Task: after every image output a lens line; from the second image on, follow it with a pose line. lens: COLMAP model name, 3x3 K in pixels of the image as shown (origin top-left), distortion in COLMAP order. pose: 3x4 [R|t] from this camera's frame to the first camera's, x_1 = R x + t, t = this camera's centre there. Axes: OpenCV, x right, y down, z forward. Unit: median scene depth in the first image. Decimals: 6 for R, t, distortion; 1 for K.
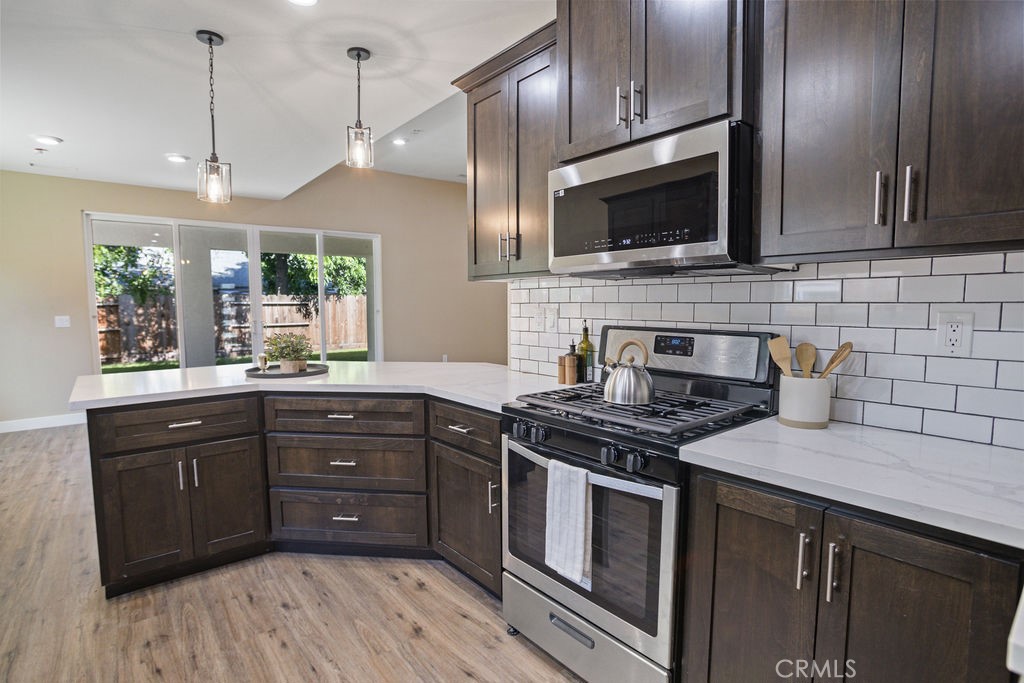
lens RADIAL K [[513.7, 0, 492.3], [0, 513.7, 341.1], [0, 0, 1]] dist [-0.043857, 0.034614]
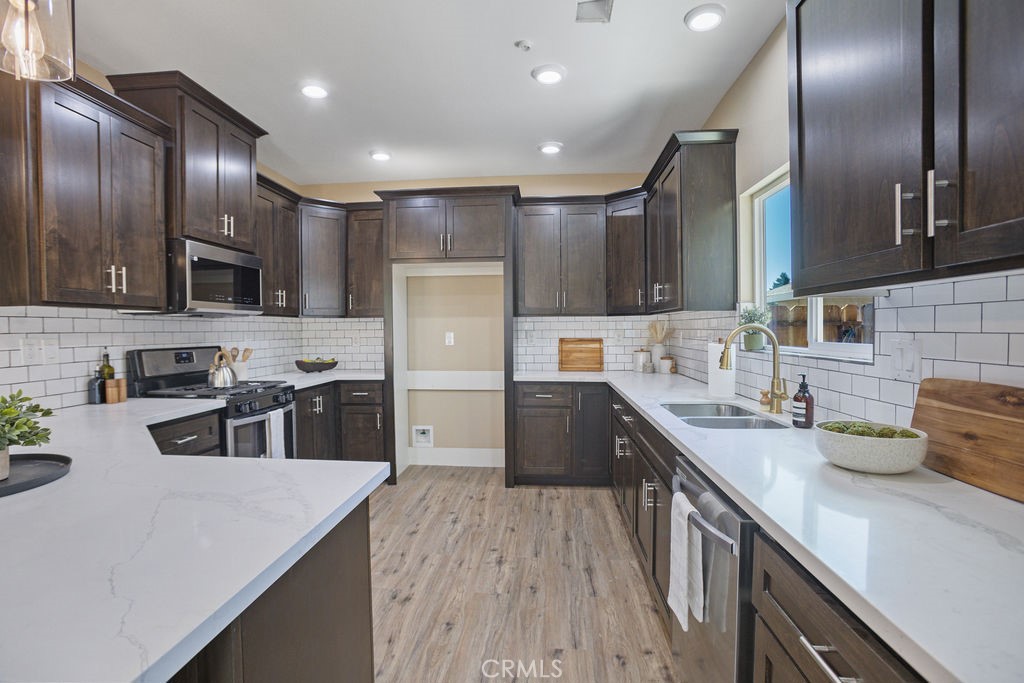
lens RADIAL K [[513.7, 0, 492.3], [0, 513.7, 341.1], [0, 0, 1]] dist [-0.043857, 0.034614]
pose [[-0.726854, -0.003064, 0.686785, -1.492885], [0.064295, 0.995295, 0.072487, -0.099356], [-0.683776, 0.096845, -0.723237, 1.479757]]
